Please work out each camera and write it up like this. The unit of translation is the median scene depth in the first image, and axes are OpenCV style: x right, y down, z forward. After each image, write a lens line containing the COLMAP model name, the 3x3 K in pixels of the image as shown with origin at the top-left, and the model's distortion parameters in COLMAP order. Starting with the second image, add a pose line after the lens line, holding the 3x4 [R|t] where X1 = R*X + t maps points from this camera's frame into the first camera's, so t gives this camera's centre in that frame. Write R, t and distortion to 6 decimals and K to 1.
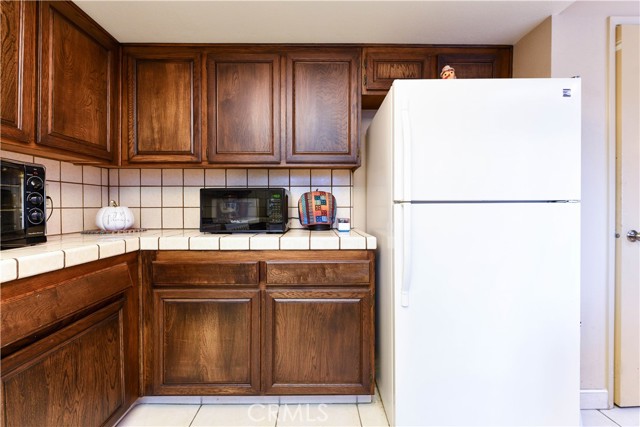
lens RADIAL K [[267.3, 0, 318.2], [0, 267.3, 208.9], [0, 0, 1]] dist [-0.003237, 0.000013]
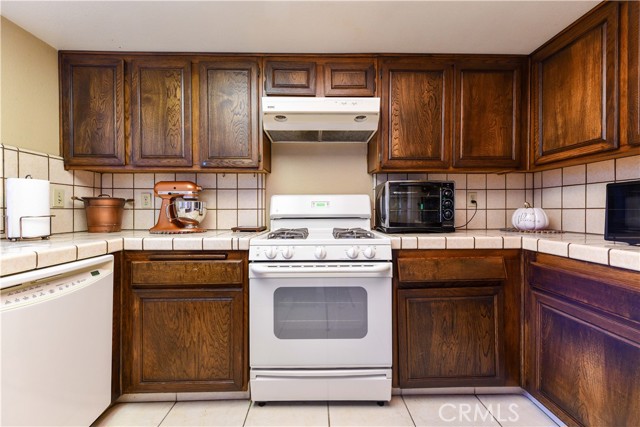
lens RADIAL K [[253.1, 0, 322.9], [0, 253.1, 210.8], [0, 0, 1]] dist [0.002392, 0.000106]
pose [[0.017361, 0.006749, -0.999827, 0.323048], [-0.003106, 0.999973, 0.006696, -0.000801], [0.999844, 0.002989, 0.017381, 0.191870]]
